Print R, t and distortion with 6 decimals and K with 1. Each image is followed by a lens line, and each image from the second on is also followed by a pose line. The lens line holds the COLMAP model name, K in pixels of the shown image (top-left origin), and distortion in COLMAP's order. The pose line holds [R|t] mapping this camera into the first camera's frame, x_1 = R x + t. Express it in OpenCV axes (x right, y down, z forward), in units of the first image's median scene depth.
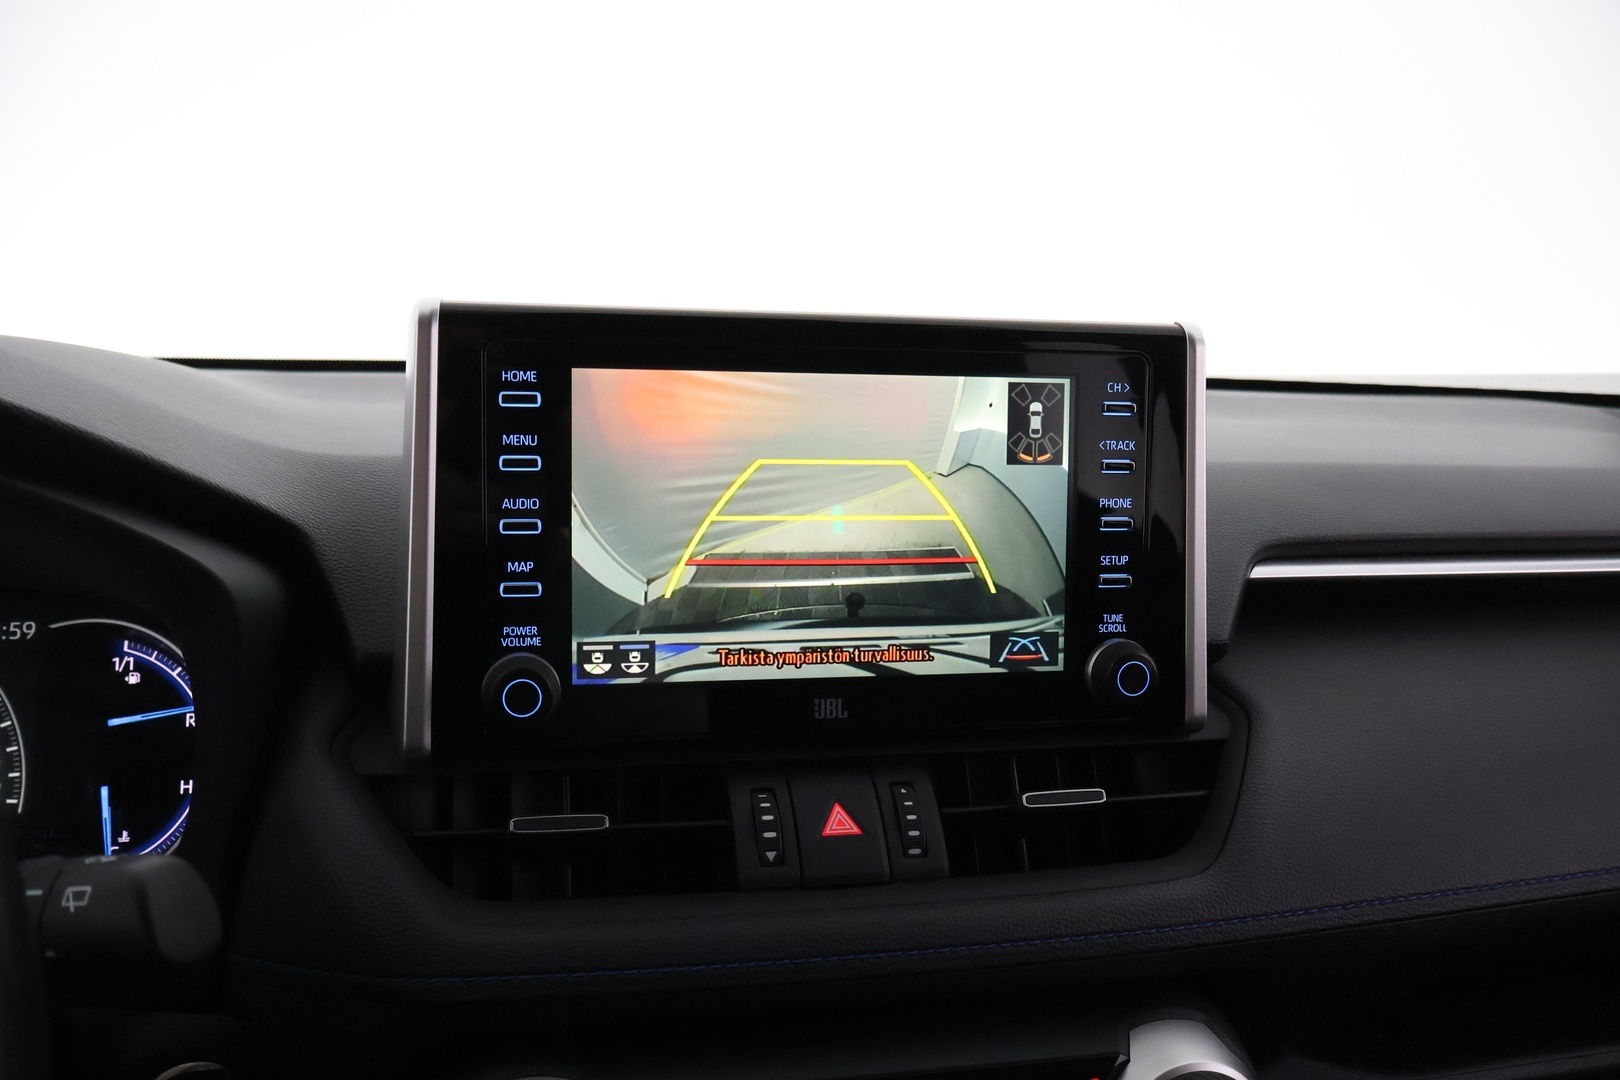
lens RADIAL K [[1369.5, 0, 804.1], [0, 1369.5, 523.7], [0, 0, 1]] dist [-0.007315, 0.002807]
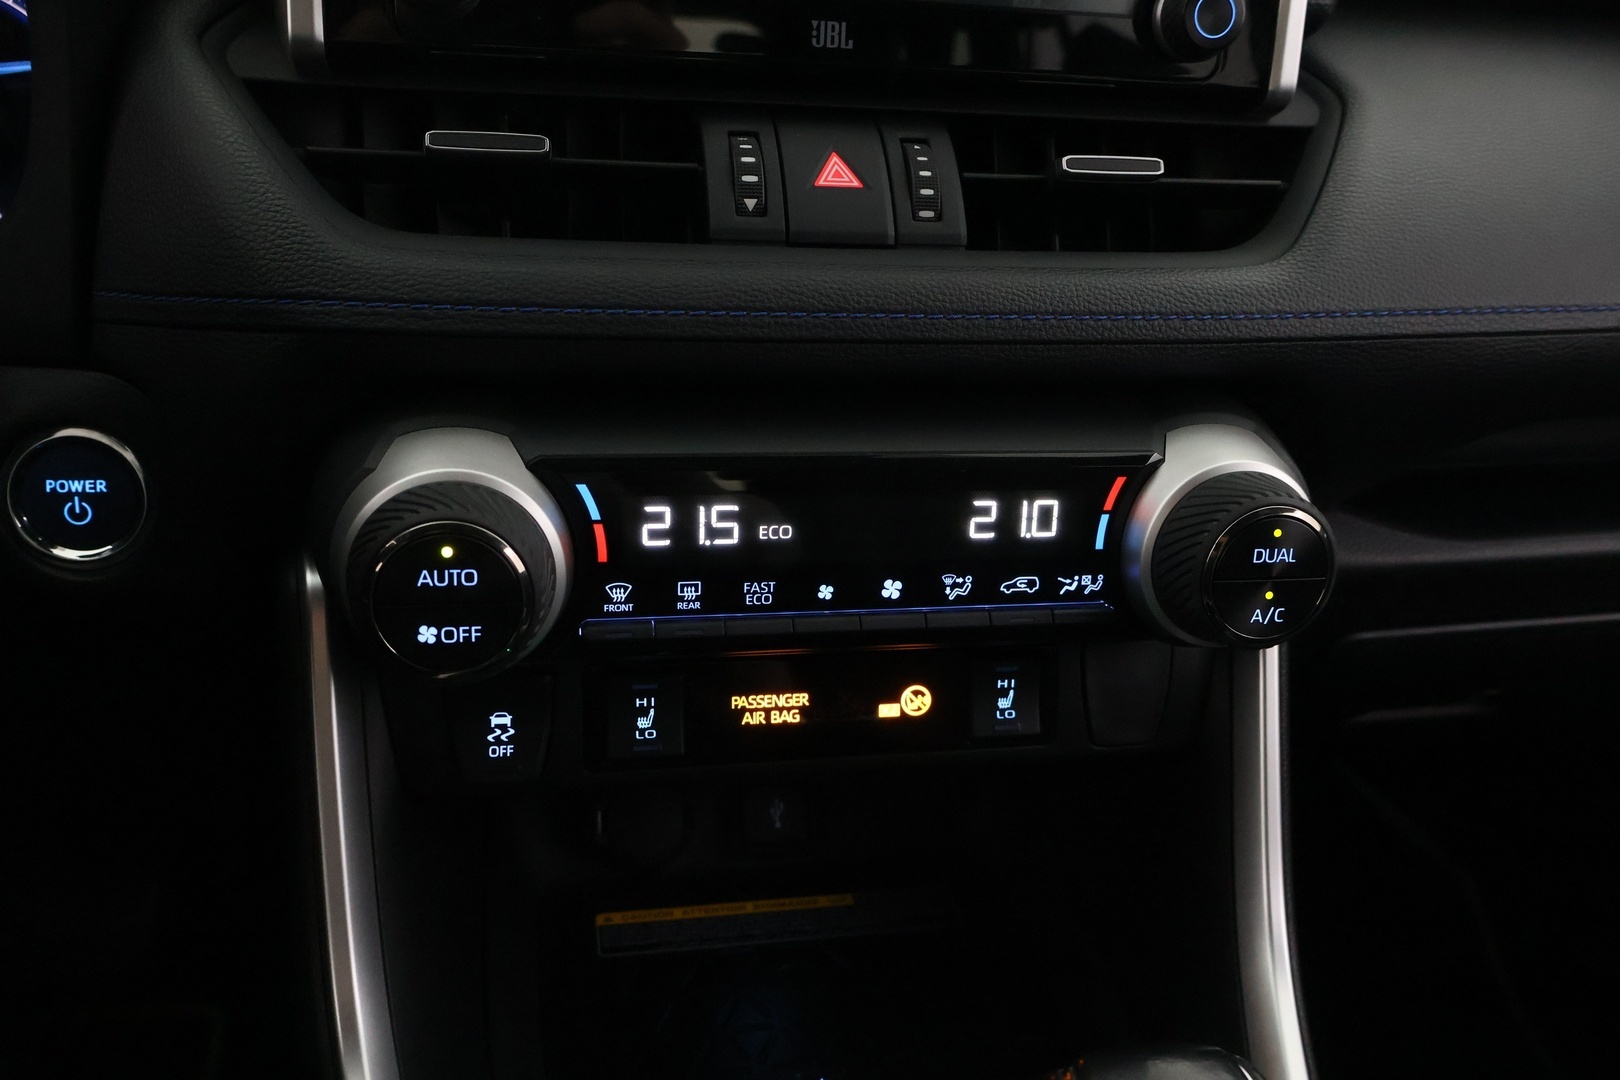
lens RADIAL K [[1372.0, 0, 810.0], [0, 1372.0, 540.0], [0, 0, 1]] dist [0.001029, -0.003462]
pose [[0.999173, 0.040614, 0.002076, 0.017080], [-0.039723, 0.963762, 0.263790, 0.211342], [0.008712, -0.263654, 0.964578, 0.153461]]
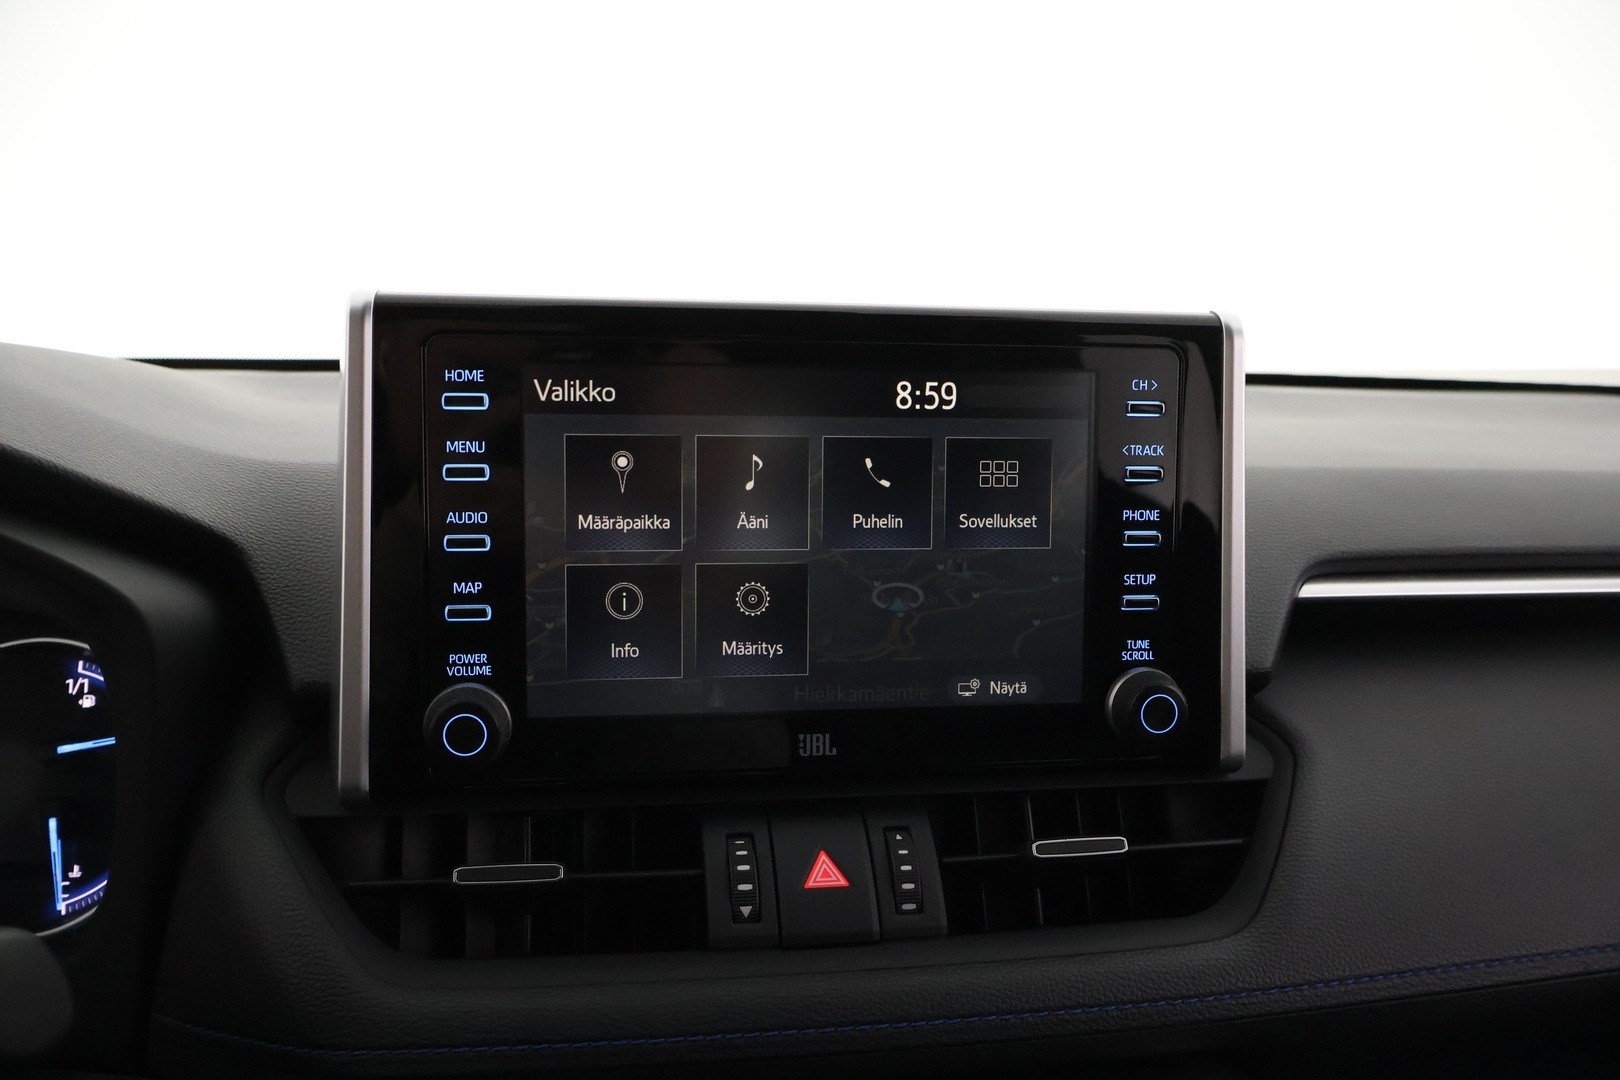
lens RADIAL K [[1372.0, 0, 810.0], [0, 1372.0, 540.0], [0, 0, 1]] dist [0.001029, -0.003462]
pose [[0.998908, 0.000292, -0.046713, 0.057472], [0.000241, 0.999935, 0.011404, -0.009728], [0.046714, -0.011403, 0.998843, 0.105177]]
